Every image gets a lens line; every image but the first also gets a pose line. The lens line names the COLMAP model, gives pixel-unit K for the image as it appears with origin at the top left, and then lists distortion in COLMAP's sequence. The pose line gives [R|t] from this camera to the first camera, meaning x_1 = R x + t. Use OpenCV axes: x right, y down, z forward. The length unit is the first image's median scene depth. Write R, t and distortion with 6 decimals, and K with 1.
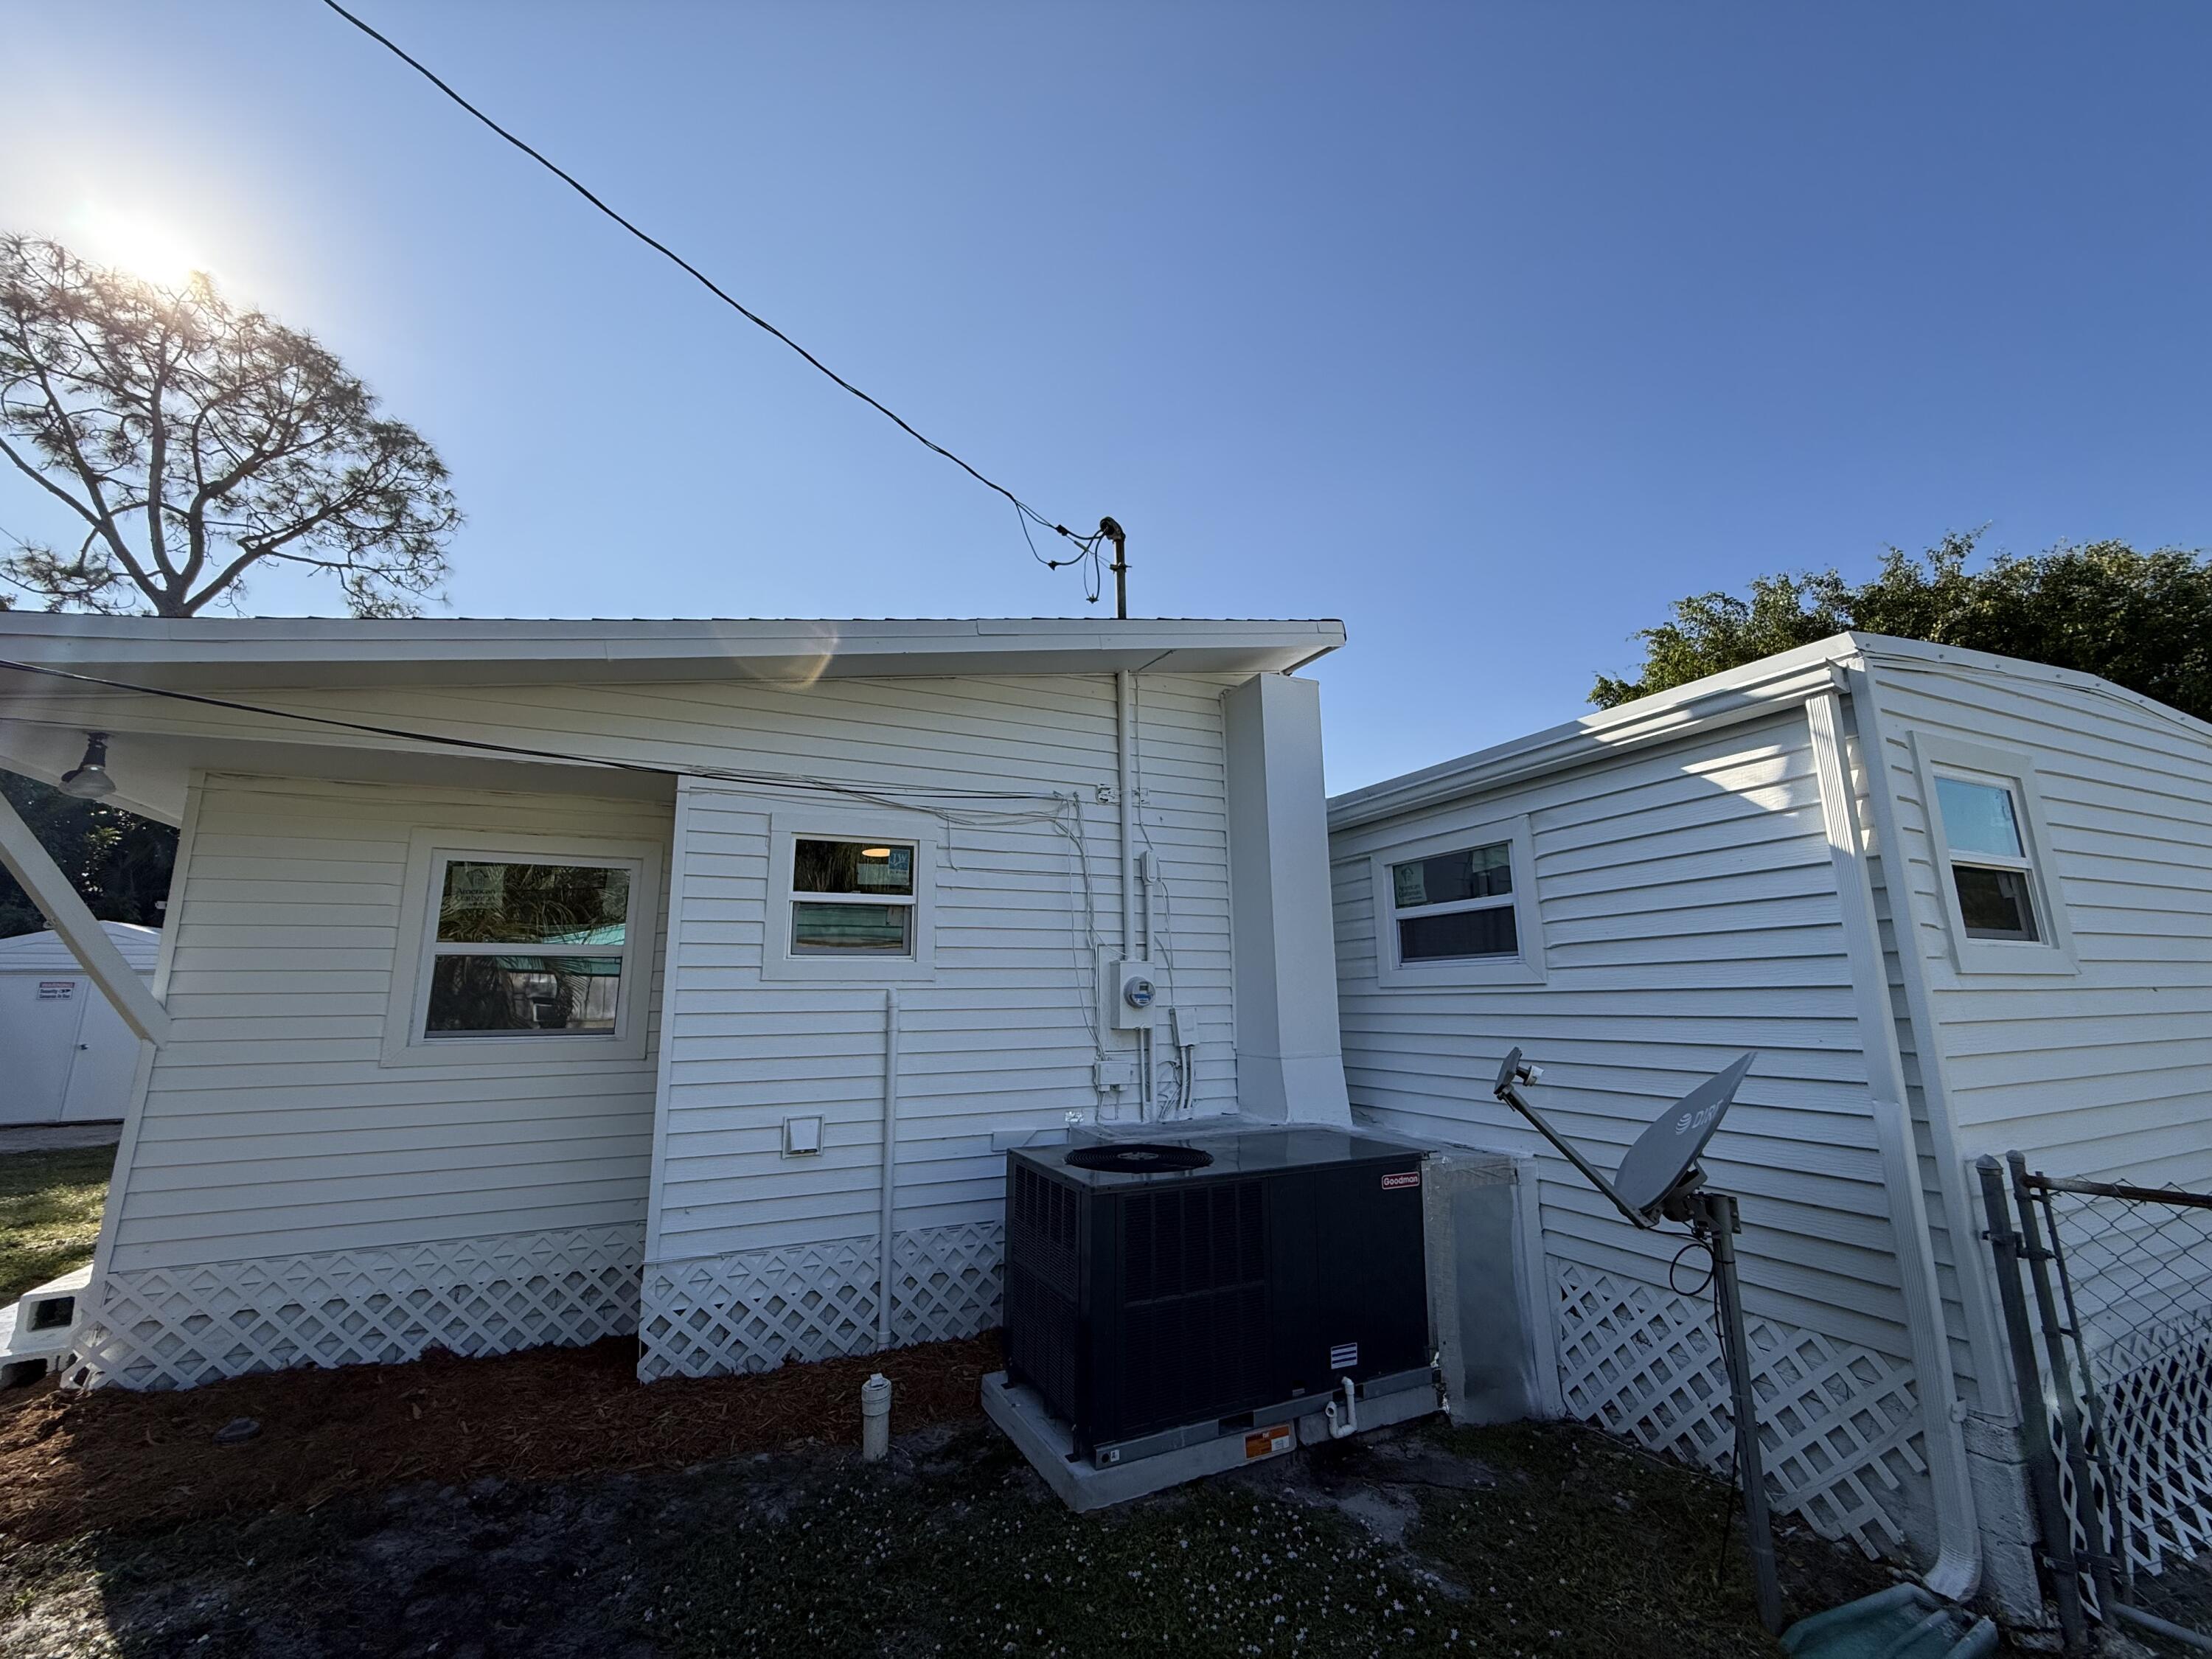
lens RADIAL K [[879.9, 0, 1110.6], [0, 879.9, 831.7], [0, 0, 1]] dist [0.000678, -0.000116]
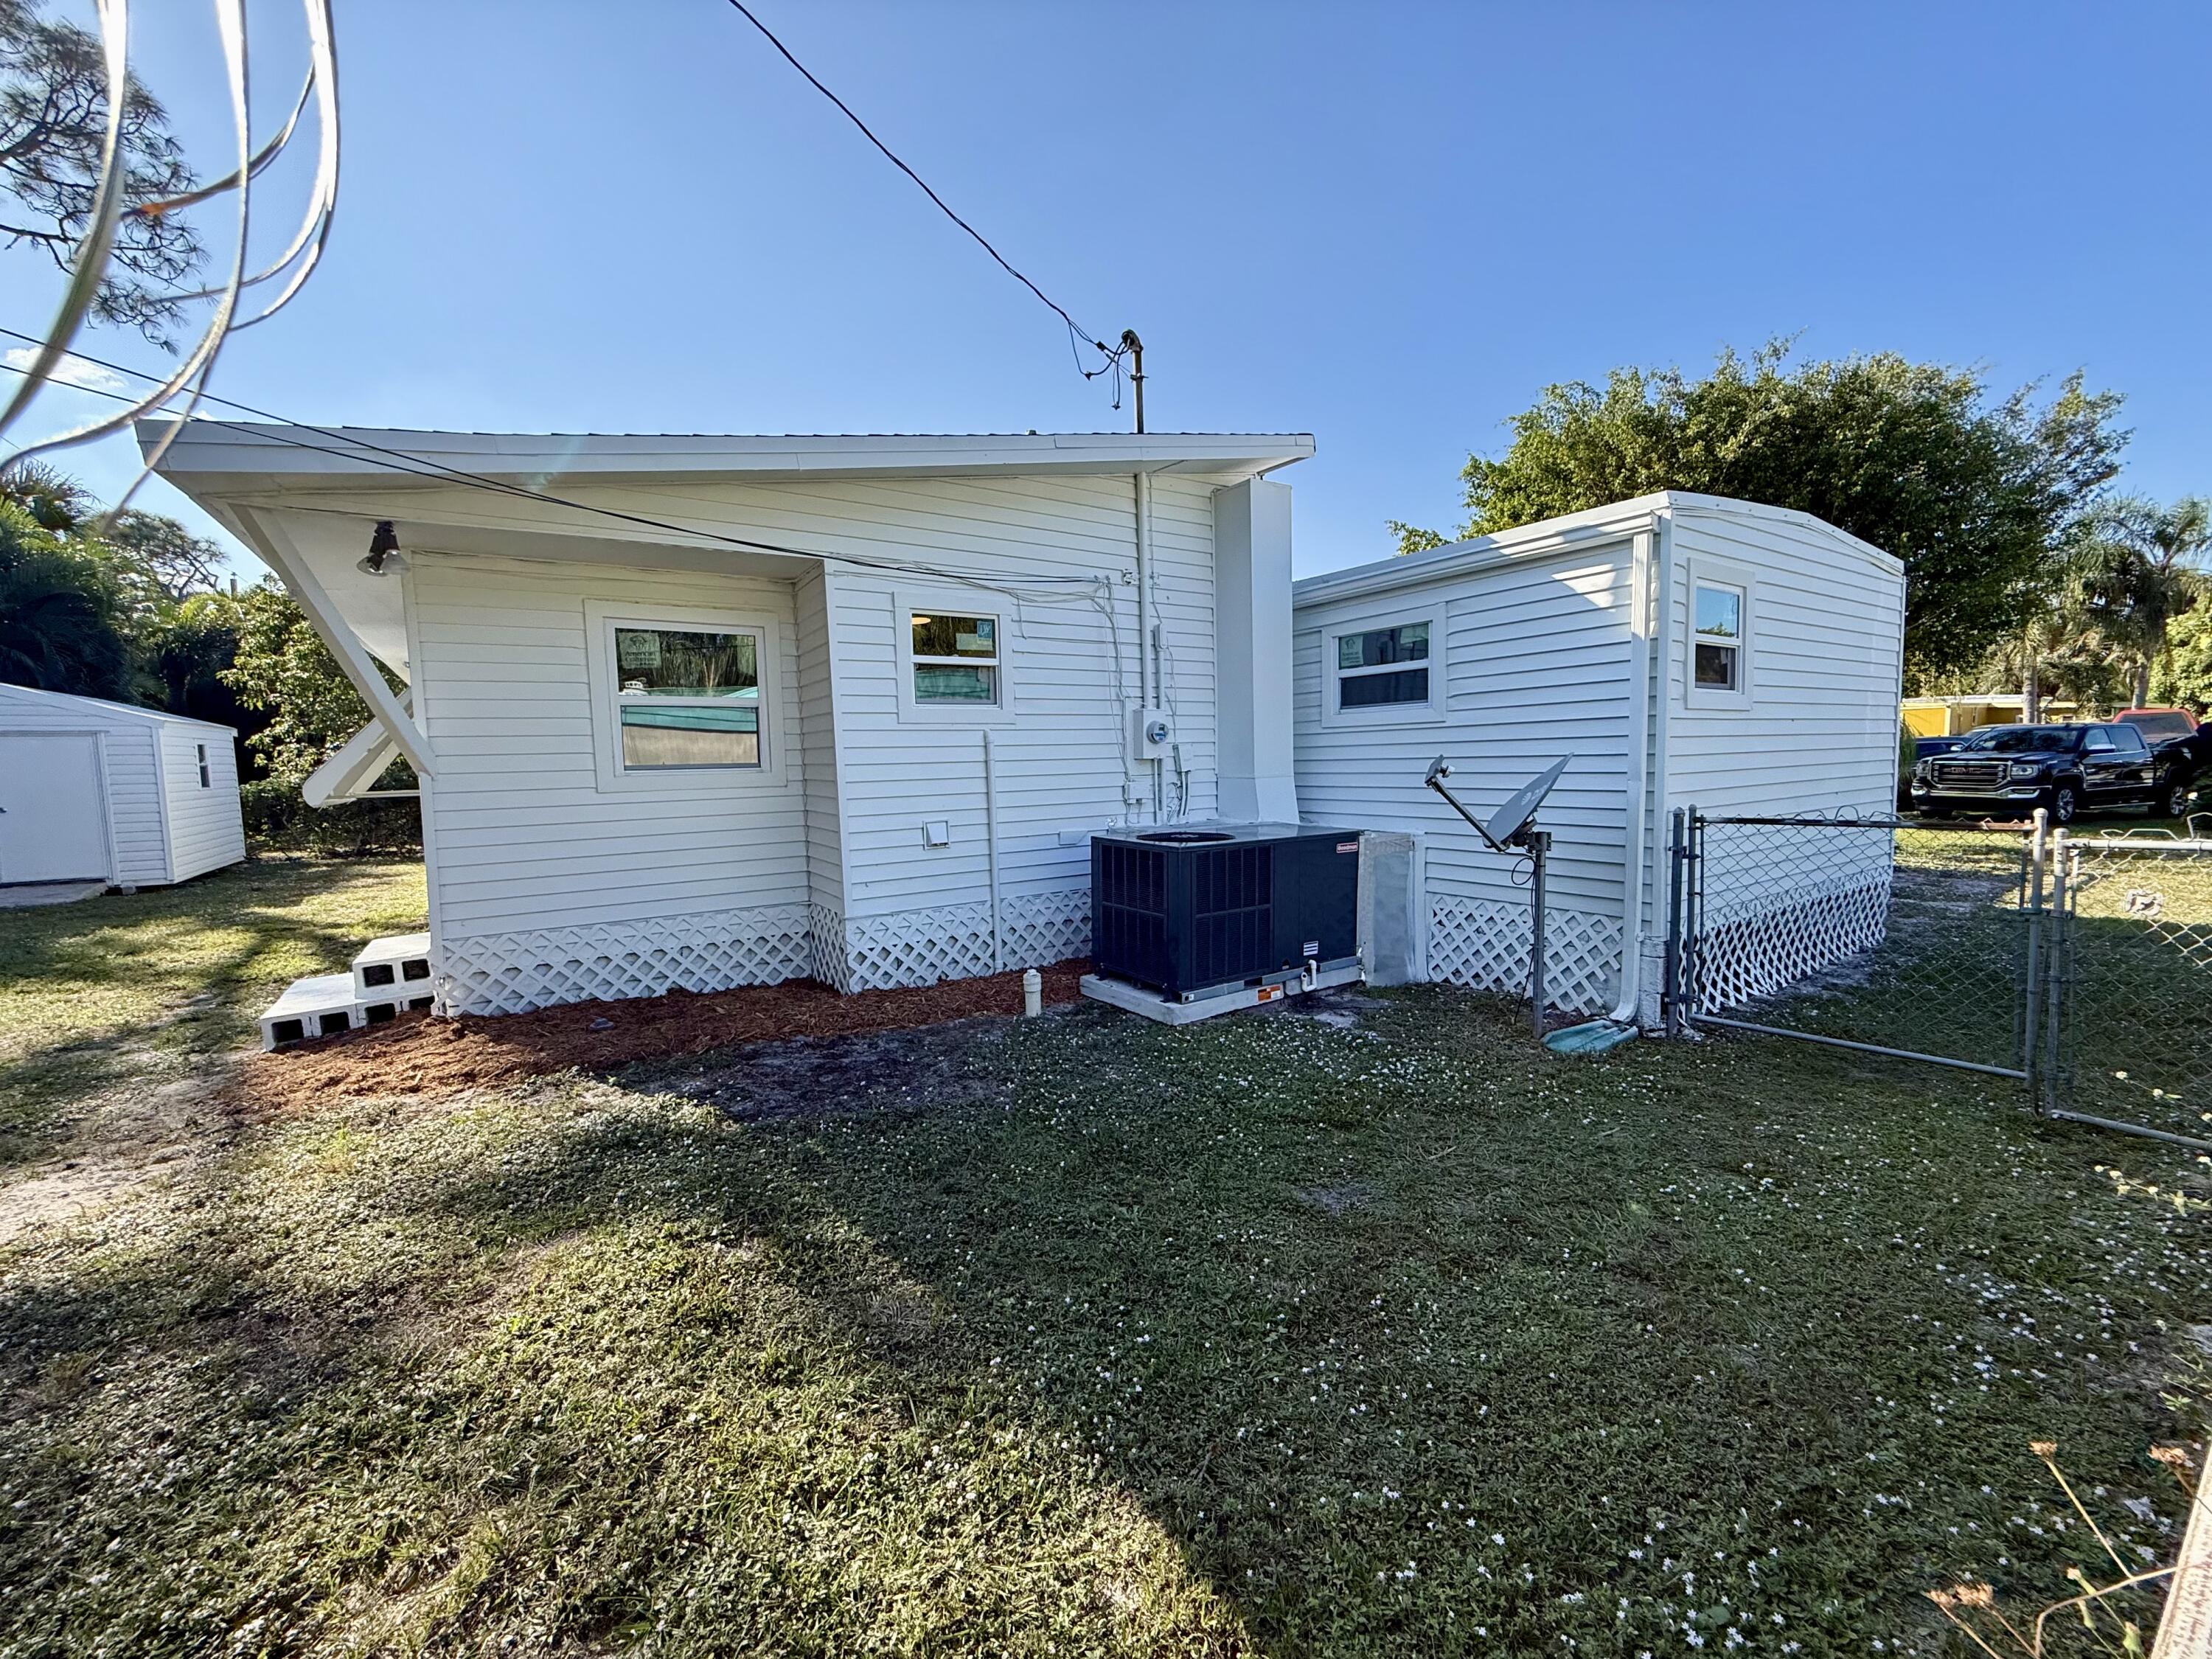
lens RADIAL K [[879.9, 0, 1110.6], [0, 879.9, 831.7], [0, 0, 1]] dist [0.000678, -0.000116]
pose [[0.986626, -0.027283, 0.160702, -0.328812], [-0.016438, 0.964213, 0.264619, -0.033137], [-0.162170, -0.263722, 0.950869, -0.396827]]
